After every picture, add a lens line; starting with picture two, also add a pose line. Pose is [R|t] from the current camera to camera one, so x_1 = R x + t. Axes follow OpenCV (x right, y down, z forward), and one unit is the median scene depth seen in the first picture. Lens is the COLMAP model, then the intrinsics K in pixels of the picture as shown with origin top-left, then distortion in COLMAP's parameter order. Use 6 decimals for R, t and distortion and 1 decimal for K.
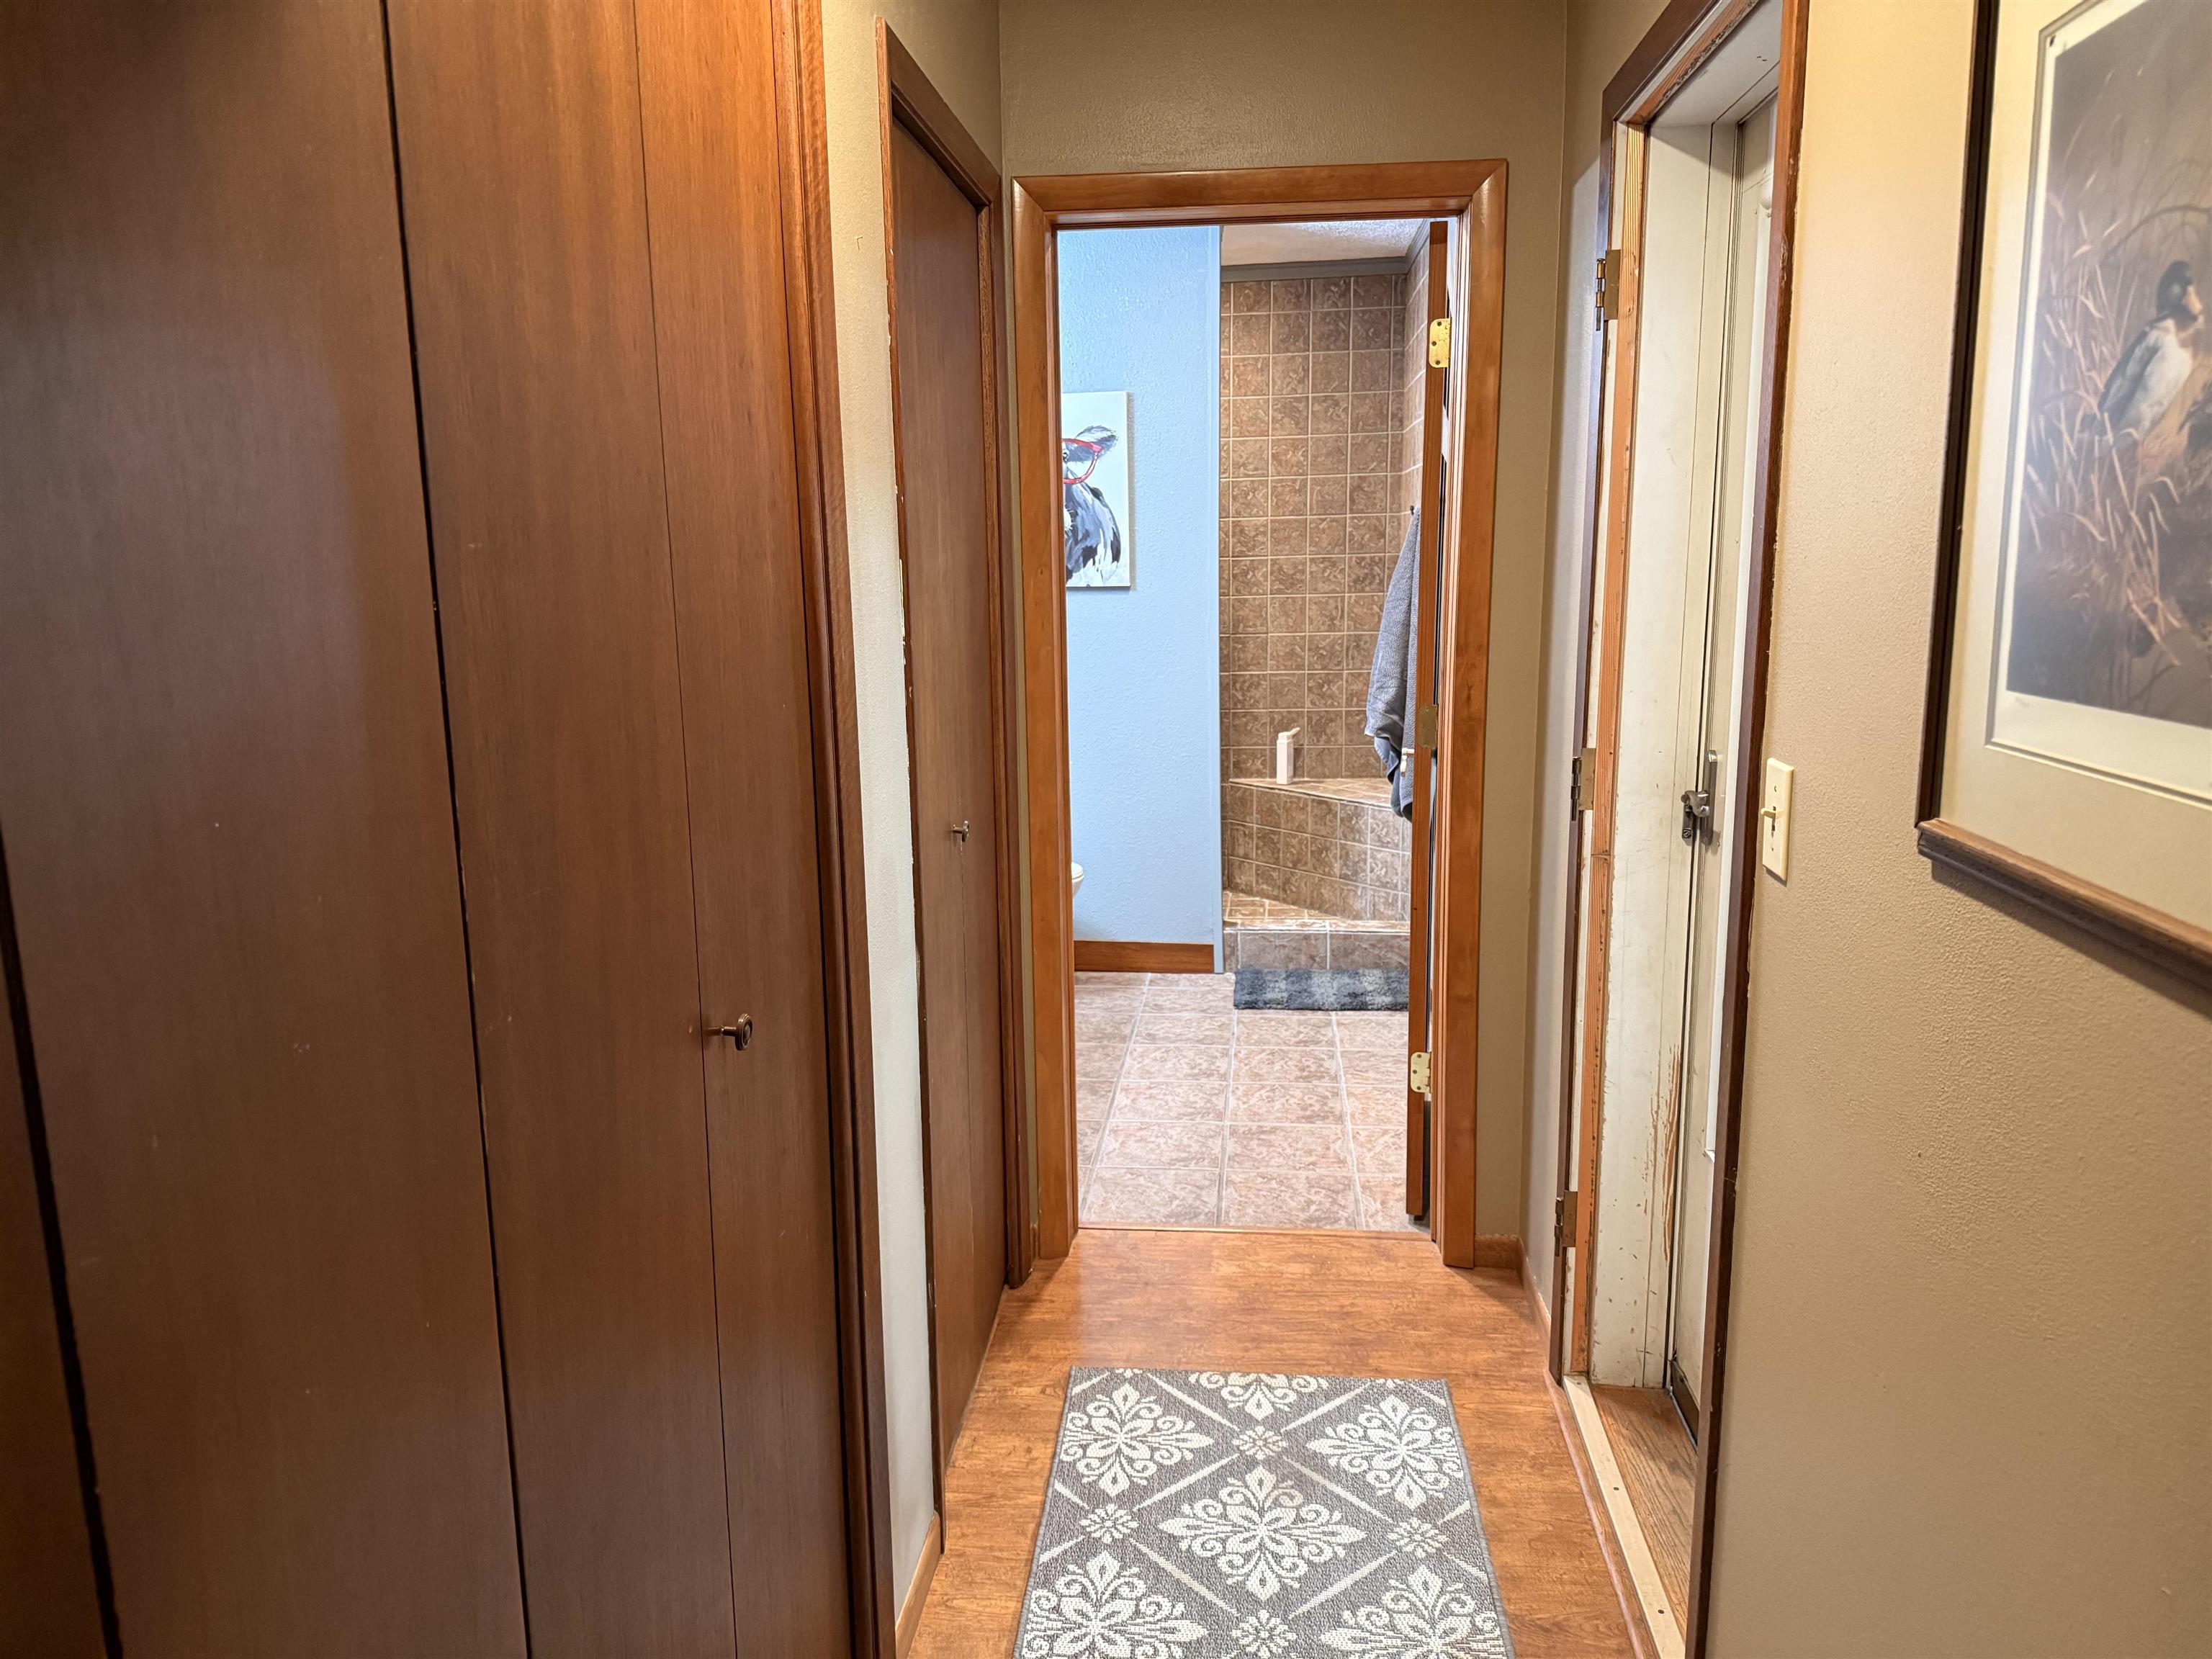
lens RADIAL K [[1566.2, 0, 1106.0], [0, 1566.2, 829.5], [0, 0, 1]] dist [-0.004372, -0.005356]
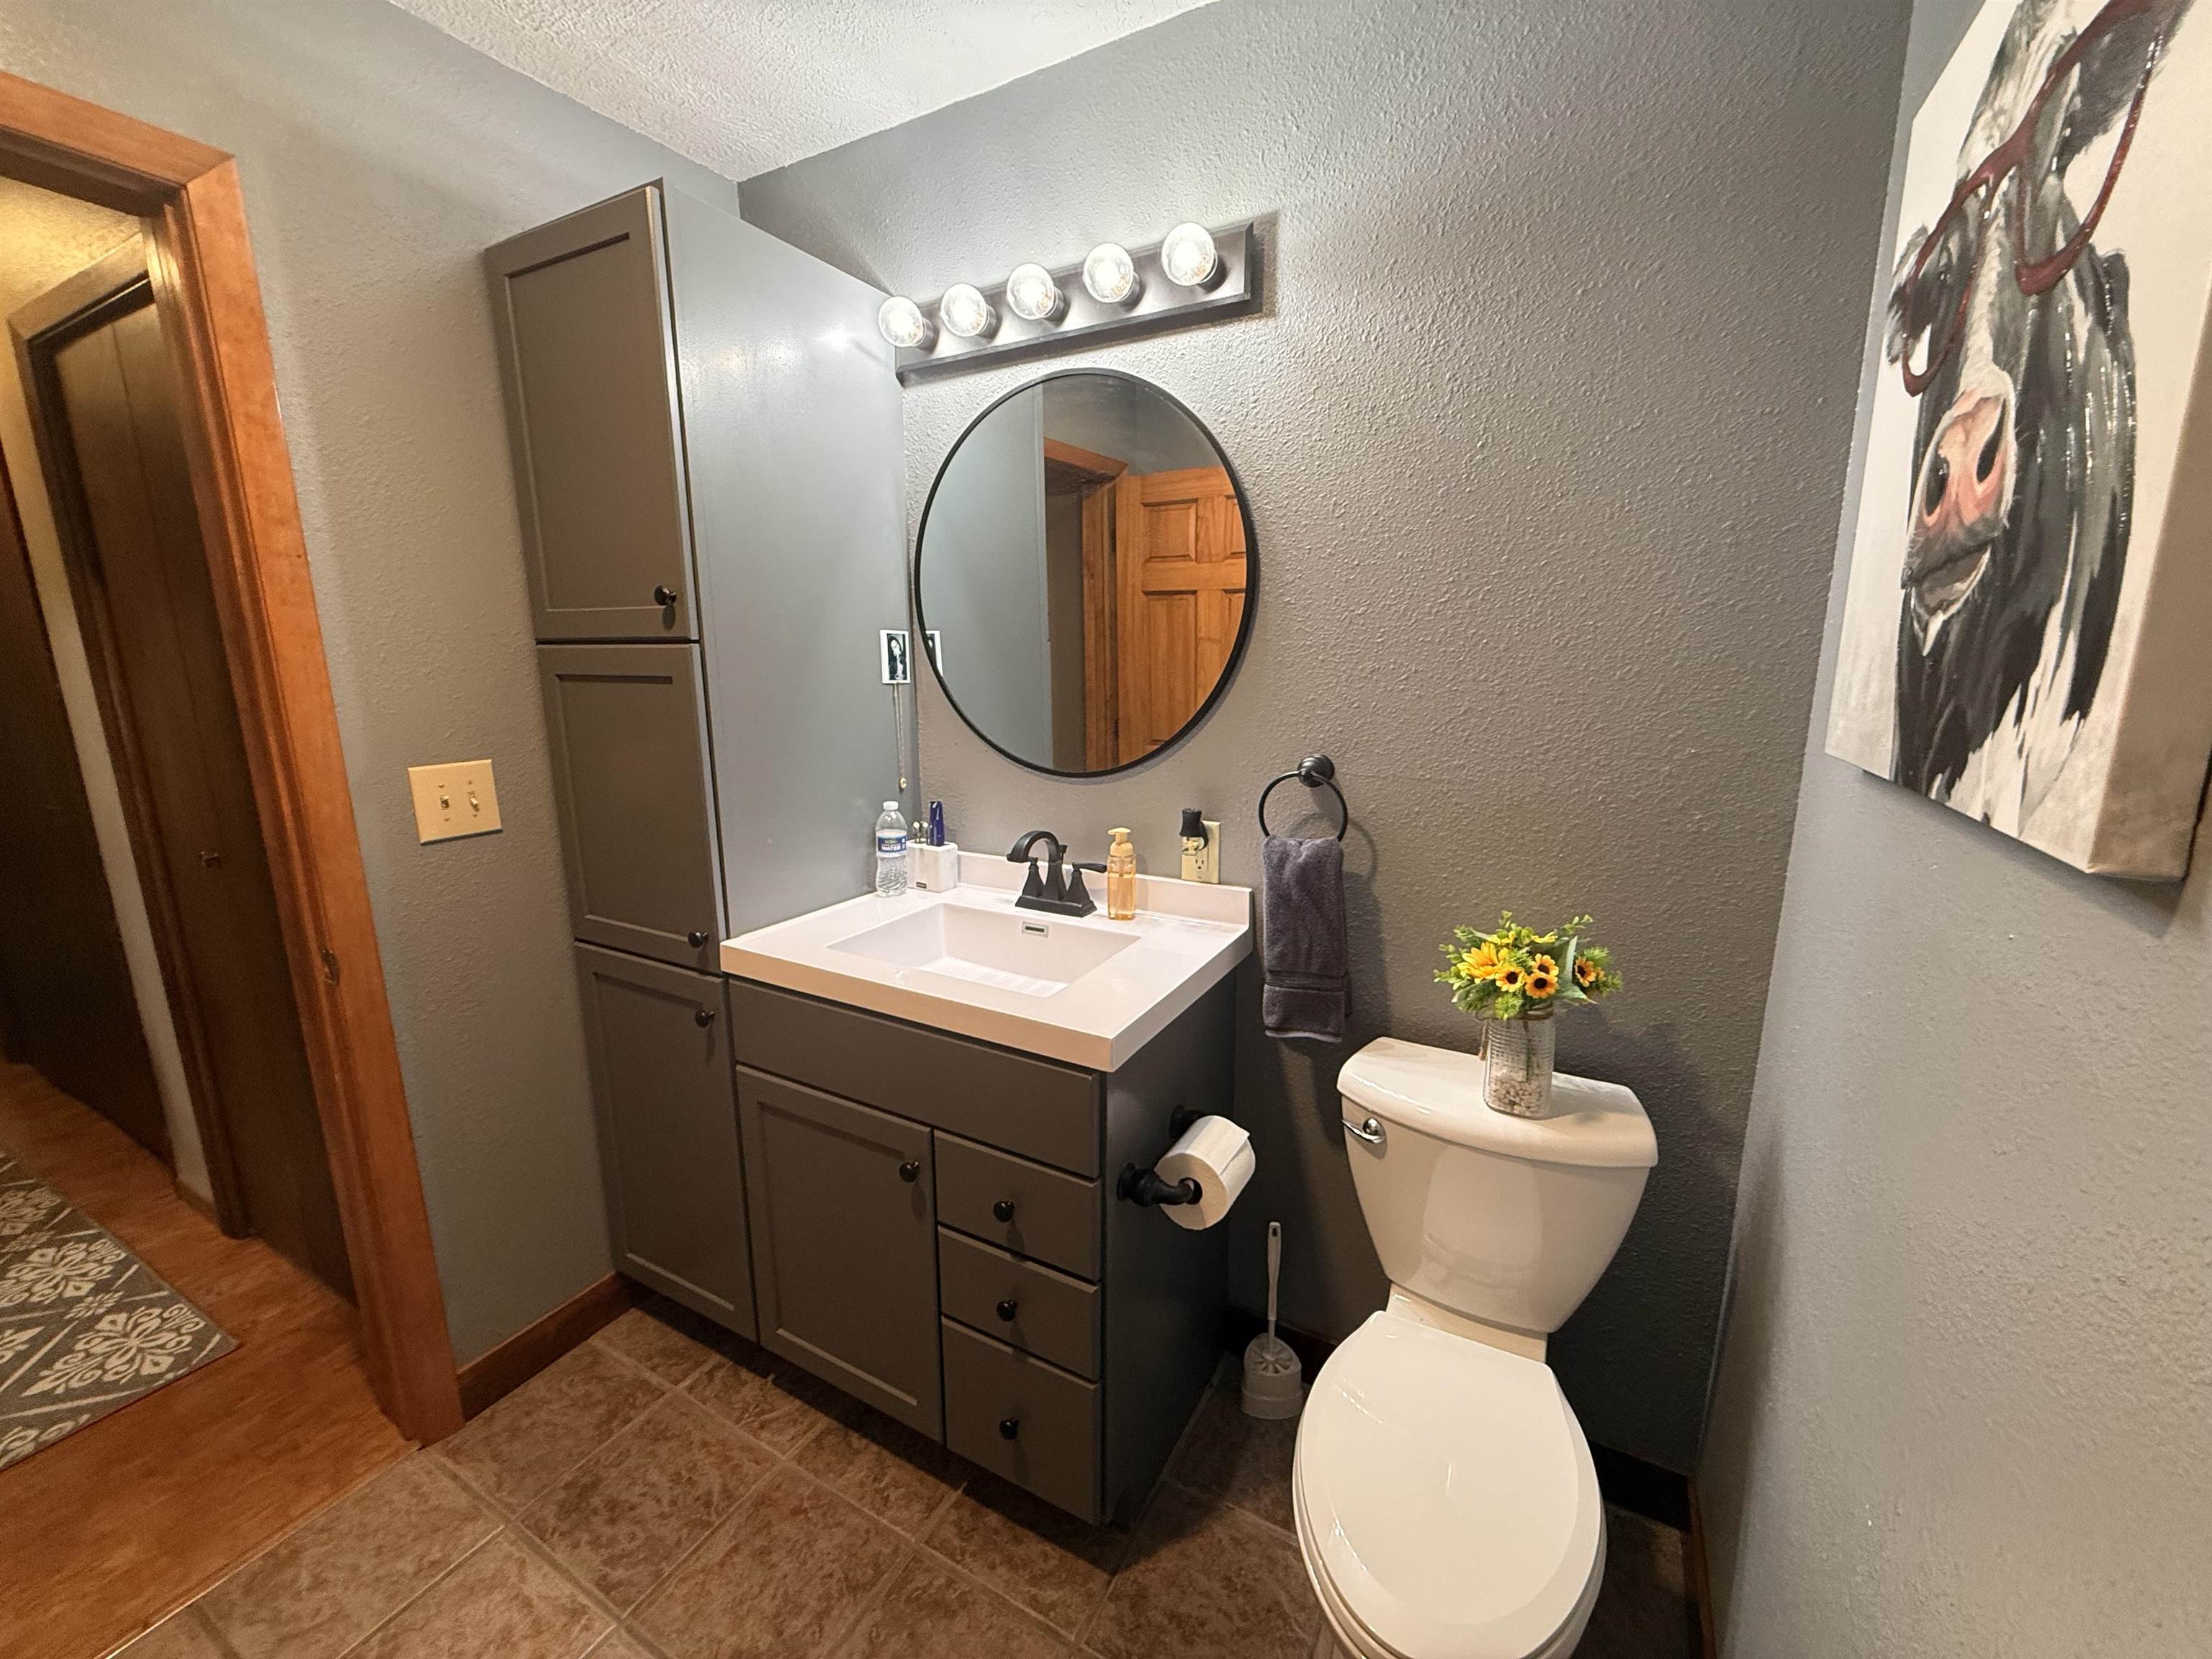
lens RADIAL K [[874.2, 0, 1108.4], [0, 874.2, 820.6], [0, 0, 1]] dist [0.000645, 0.000317]
pose [[-0.393343, 0.192398, -0.899035, 0.250342], [-0.155204, 0.949929, 0.271193, -0.328101], [0.906197, 0.246206, -0.343787, 1.807307]]
